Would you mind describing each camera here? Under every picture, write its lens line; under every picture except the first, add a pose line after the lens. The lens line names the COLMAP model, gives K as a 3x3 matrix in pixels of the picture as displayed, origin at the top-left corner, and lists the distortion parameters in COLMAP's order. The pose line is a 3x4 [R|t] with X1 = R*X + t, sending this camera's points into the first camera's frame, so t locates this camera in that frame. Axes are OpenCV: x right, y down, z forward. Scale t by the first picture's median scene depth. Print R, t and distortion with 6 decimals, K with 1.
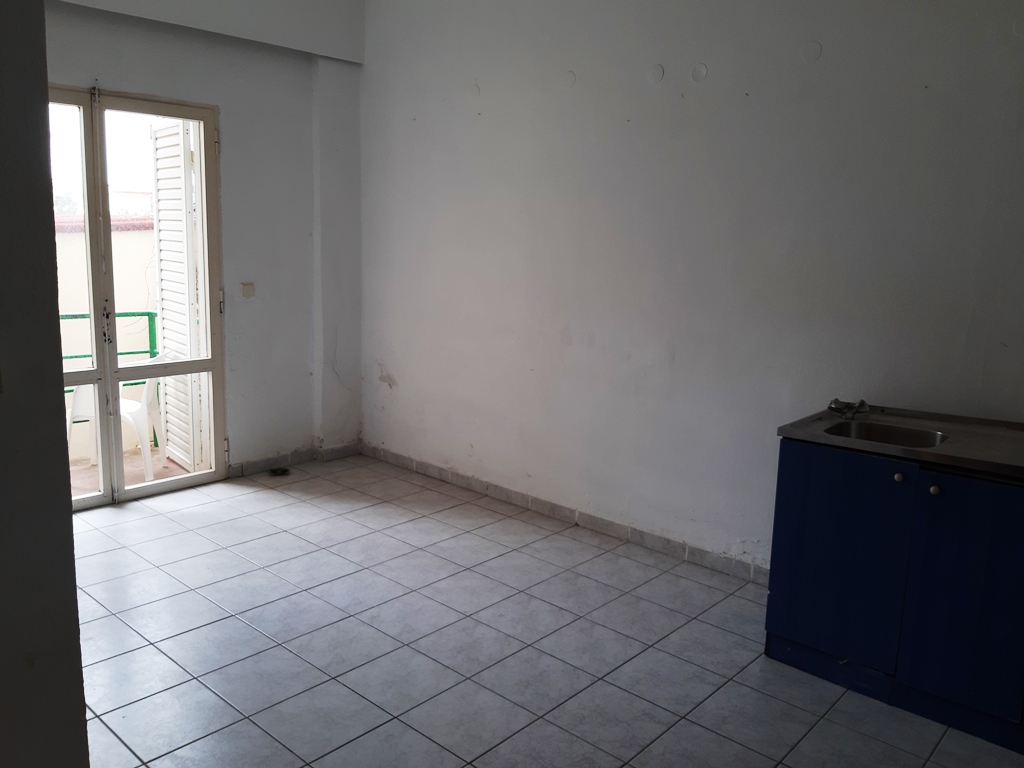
lens RADIAL K [[811.4, 0, 510.4], [0, 811.4, 382.5], [0, 0, 1]] dist [-0.018874, -0.015566]
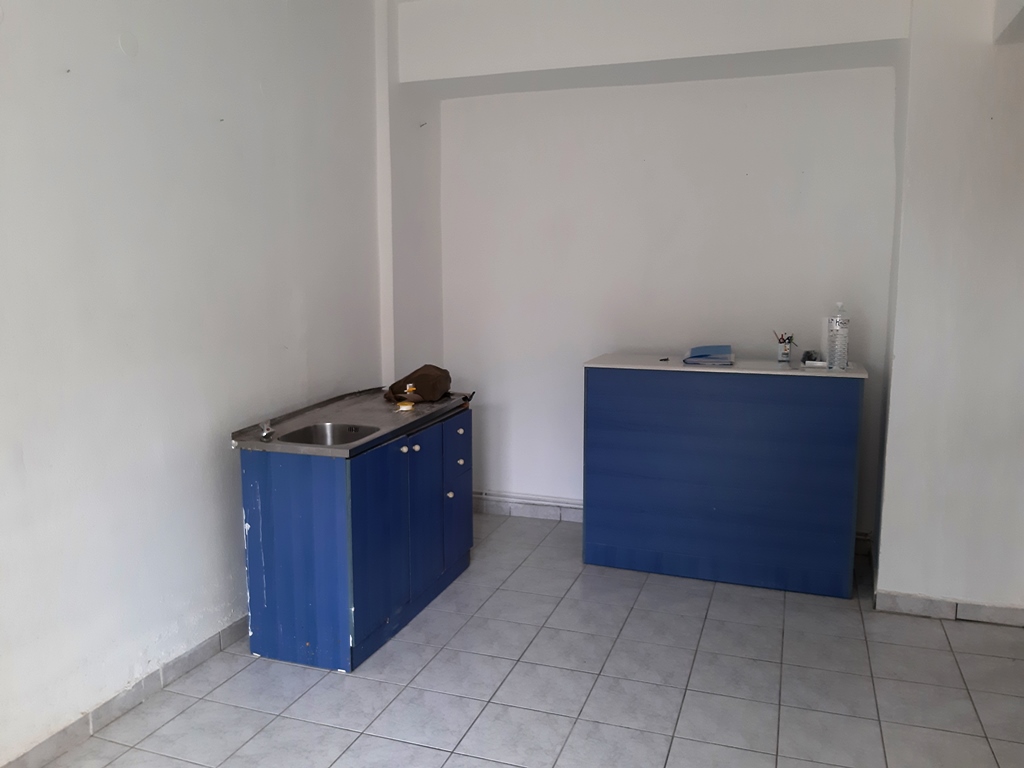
lens RADIAL K [[811.4, 0, 510.6], [0, 811.4, 384.3], [0, 0, 1]] dist [-0.018874, -0.015566]
pose [[-0.378559, -0.161776, 0.911329, -0.529771], [0.157619, 0.958957, 0.235705, -0.183577], [-0.912057, 0.232871, -0.337523, 0.903799]]
